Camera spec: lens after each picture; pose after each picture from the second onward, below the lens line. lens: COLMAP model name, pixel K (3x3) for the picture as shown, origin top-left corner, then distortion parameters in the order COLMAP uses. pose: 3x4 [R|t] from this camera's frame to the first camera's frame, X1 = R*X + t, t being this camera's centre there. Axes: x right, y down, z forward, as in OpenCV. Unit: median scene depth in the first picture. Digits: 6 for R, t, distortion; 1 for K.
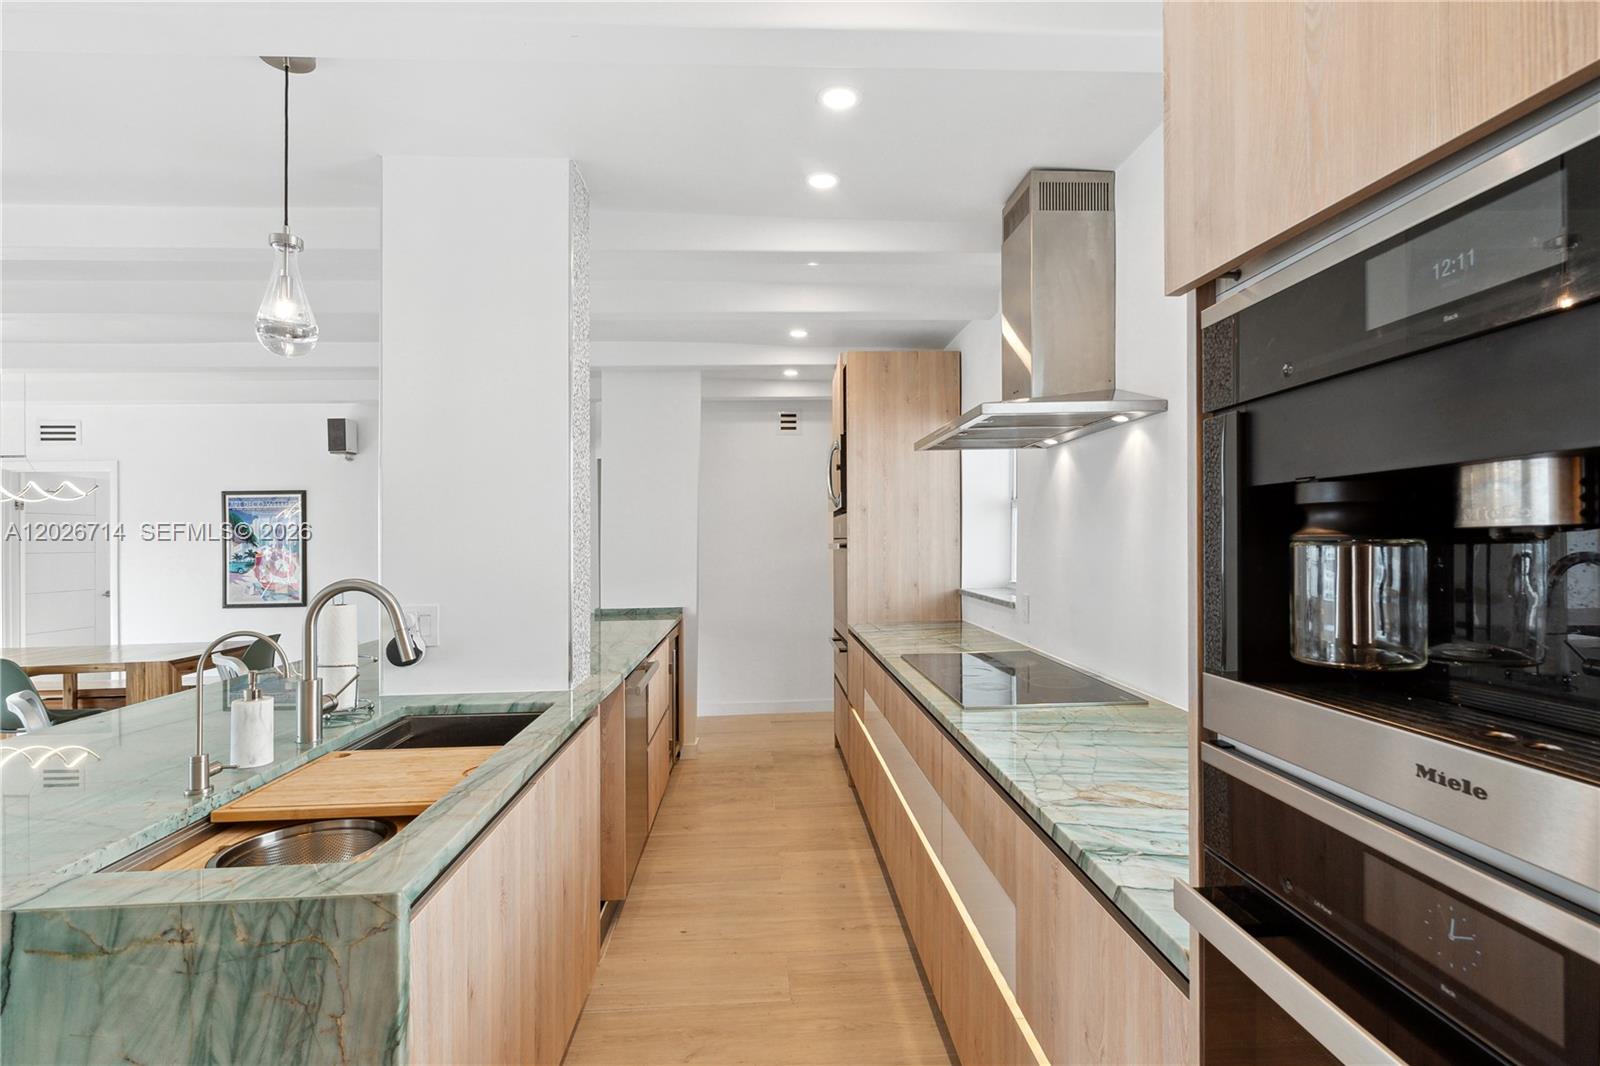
lens RADIAL K [[771.9, 0, 804.7], [0, 771.9, 539.0], [0, 0, 1]] dist [0.004453, 0.001108]
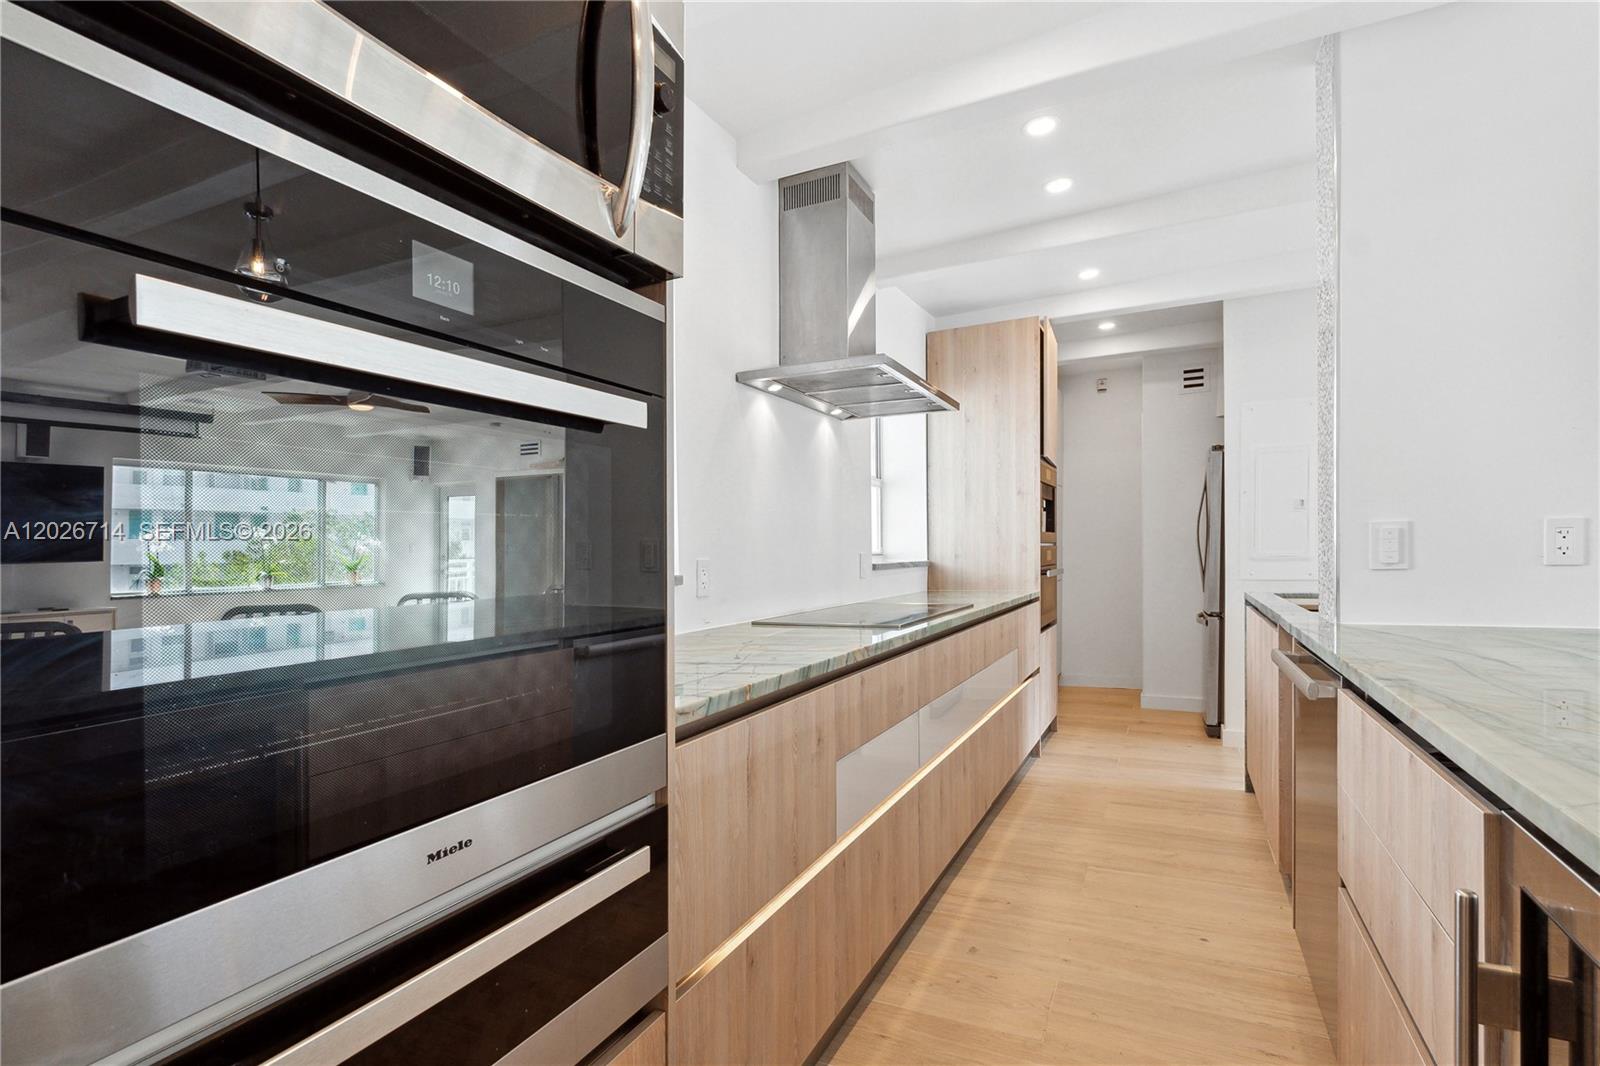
lens RADIAL K [[771.9, 0, 798.4], [0, 771.9, 541.3], [0, 0, 1]] dist [0.004453, 0.001108]
pose [[-0.871568, 0.010000, 0.490173, -0.186975], [0.006201, 0.999937, -0.009372, 0.079808], [-0.490235, -0.005129, -0.871575, 1.918924]]
